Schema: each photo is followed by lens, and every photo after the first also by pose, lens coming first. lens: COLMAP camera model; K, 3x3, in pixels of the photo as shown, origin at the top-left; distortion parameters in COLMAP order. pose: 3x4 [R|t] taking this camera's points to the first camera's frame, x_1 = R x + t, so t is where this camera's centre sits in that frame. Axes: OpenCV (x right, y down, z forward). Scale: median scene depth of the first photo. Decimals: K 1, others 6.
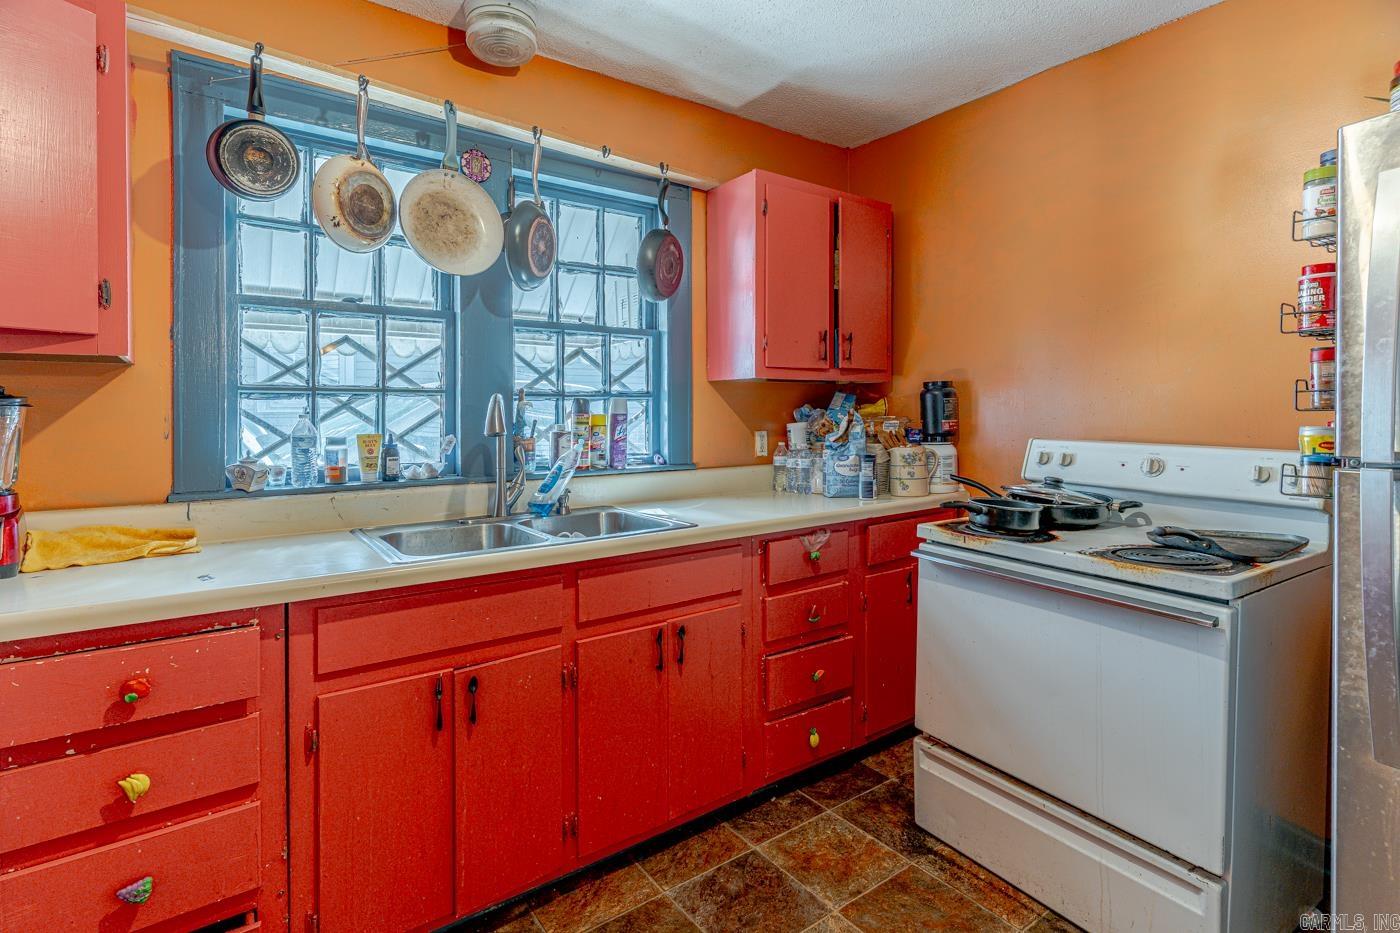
lens RADIAL K [[673.6, 0, 728.2], [0, 673.6, 422.5], [0, 0, 1]] dist [0.001439, 0.002545]
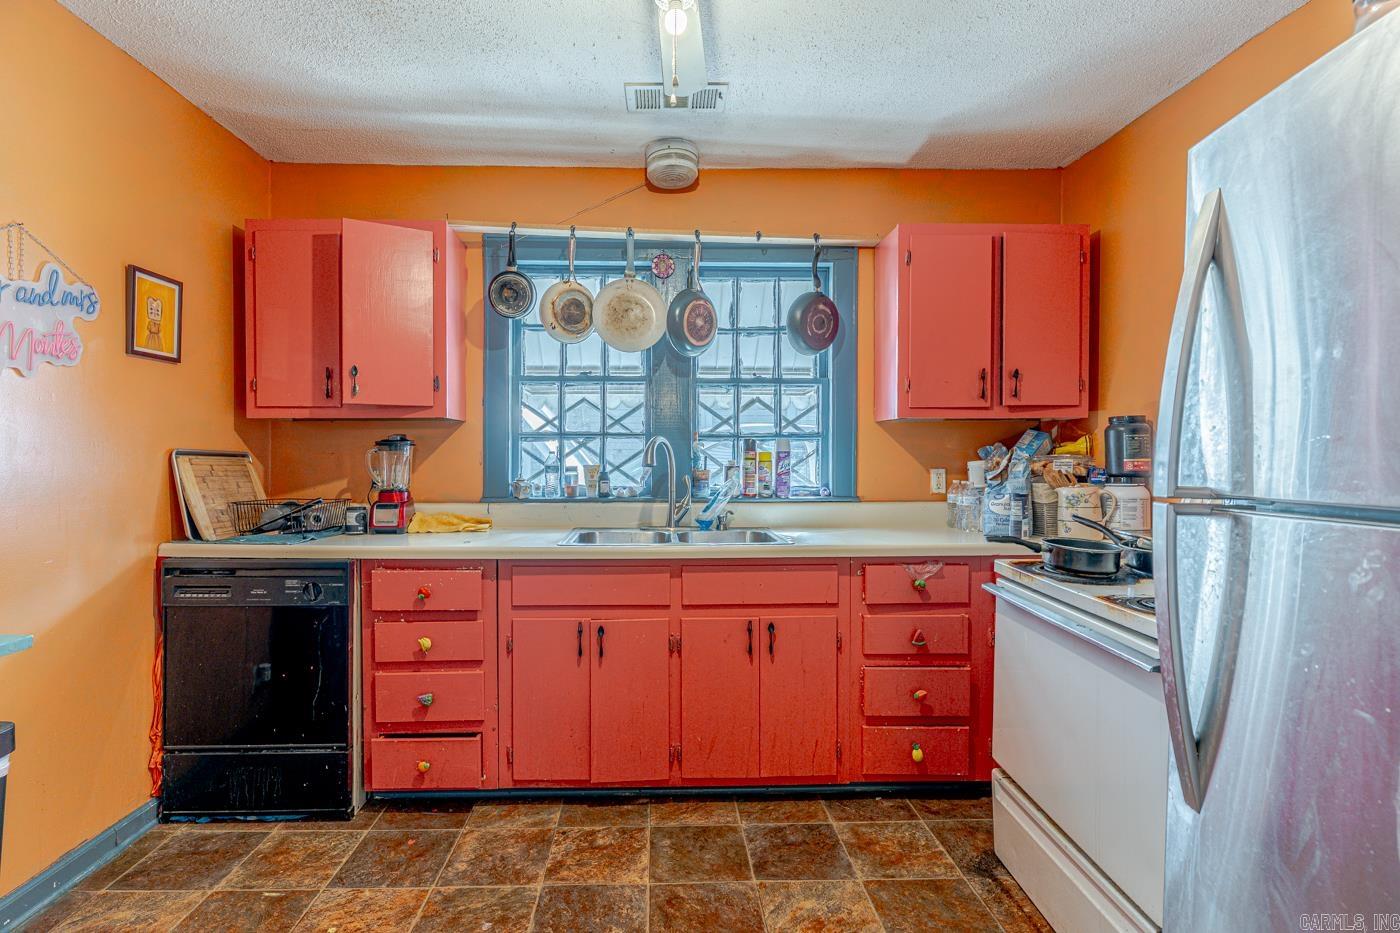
lens RADIAL K [[673.6, 0, 698.4], [0, 673.6, 472.4], [0, 0, 1]] dist [0.001439, 0.002545]
pose [[0.837333, 0.017240, -0.546421, 0.439116], [-0.011054, 0.999832, 0.014605, 0.009894], [0.546581, -0.006189, 0.837383, -0.091904]]
